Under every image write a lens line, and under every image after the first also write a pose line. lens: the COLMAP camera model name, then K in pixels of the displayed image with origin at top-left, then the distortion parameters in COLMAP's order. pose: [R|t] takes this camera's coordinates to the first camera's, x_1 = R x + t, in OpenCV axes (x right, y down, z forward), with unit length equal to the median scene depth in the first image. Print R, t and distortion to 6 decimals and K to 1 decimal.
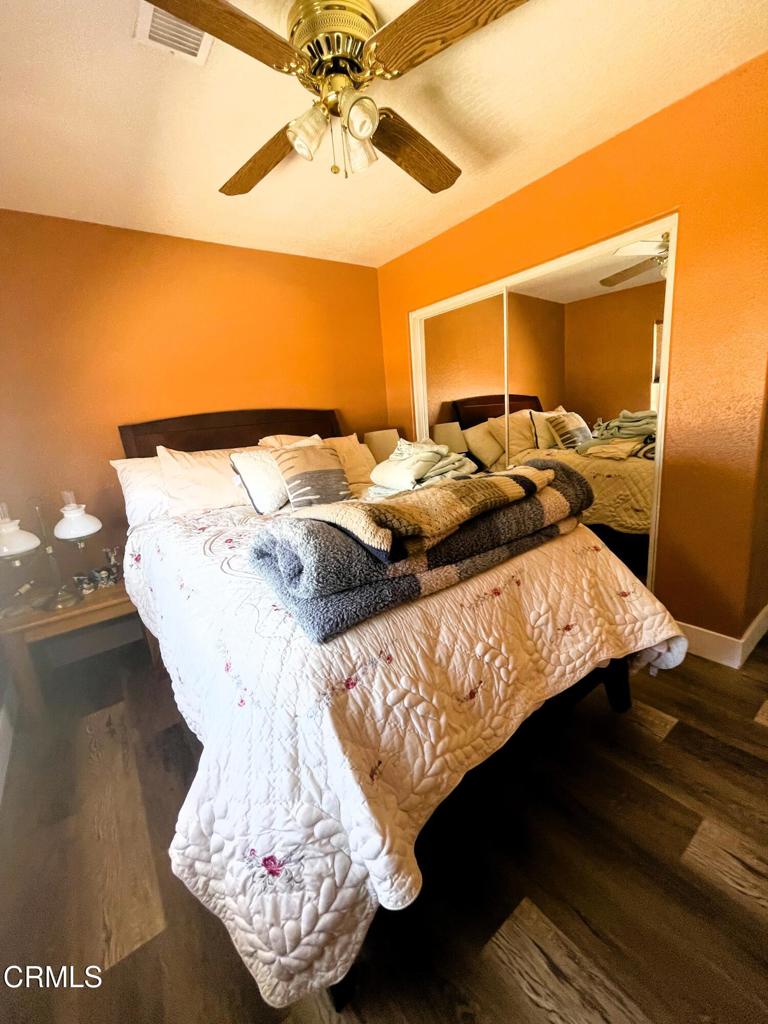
lens RADIAL K [[413.0, 0, 384.9], [0, 413.0, 507.9], [0, 0, 1]] dist [-0.002460, -0.000085]
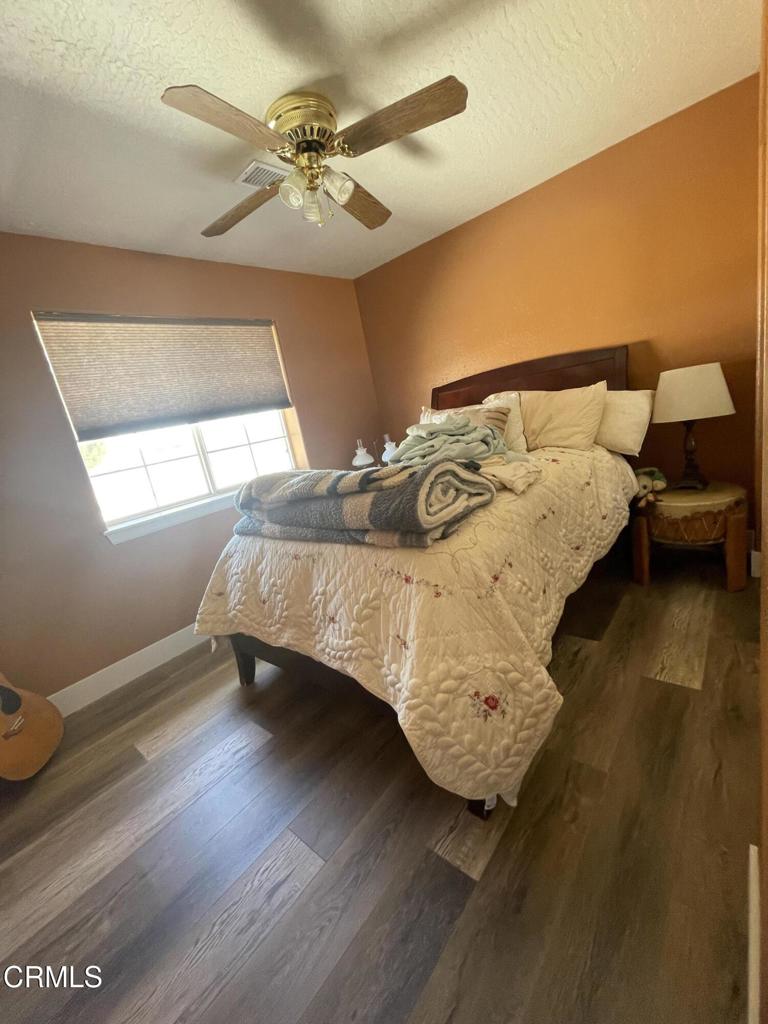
lens RADIAL K [[413.0, 0, 384.4], [0, 413.0, 511.6], [0, 0, 1]] dist [-0.002460, -0.000085]
pose [[0.225073, 0.268233, -0.936693, 1.477188], [-0.046627, 0.963223, 0.264627, -0.295191], [0.973226, -0.015885, 0.229302, 0.920664]]
